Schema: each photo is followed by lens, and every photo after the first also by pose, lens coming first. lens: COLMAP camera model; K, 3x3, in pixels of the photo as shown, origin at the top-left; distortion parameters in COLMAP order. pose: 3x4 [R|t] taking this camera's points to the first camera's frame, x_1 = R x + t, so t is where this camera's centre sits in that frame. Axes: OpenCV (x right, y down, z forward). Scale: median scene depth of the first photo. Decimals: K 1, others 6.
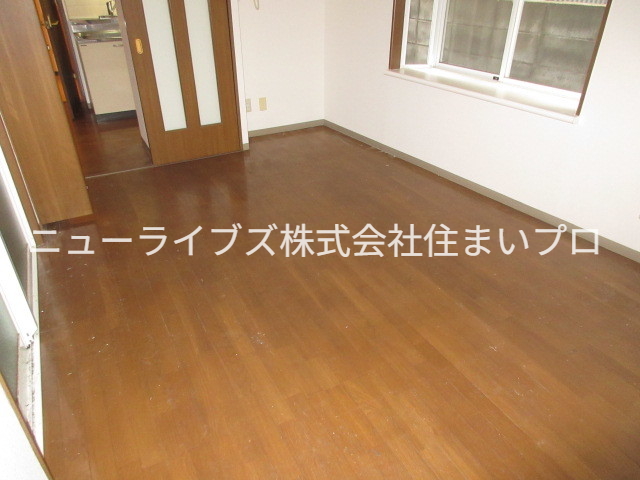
lens RADIAL K [[466.7, 0, 318.6], [0, 466.7, 239.2], [0, 0, 1]] dist [-0.006997, 0.002622]
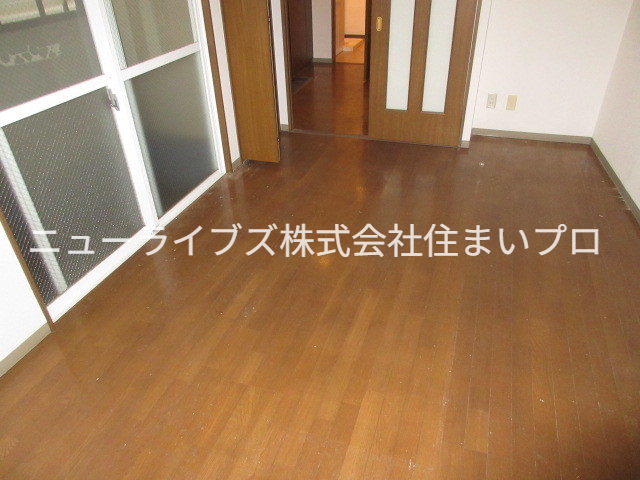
lens RADIAL K [[466.7, 0, 319.9], [0, 466.7, 242.2], [0, 0, 1]] dist [-0.006997, 0.002622]
pose [[0.685136, 0.387095, -0.617047, 0.305922], [-0.346015, 0.918386, 0.191940, -0.103835], [0.640986, 0.082003, 0.763160, 0.139493]]
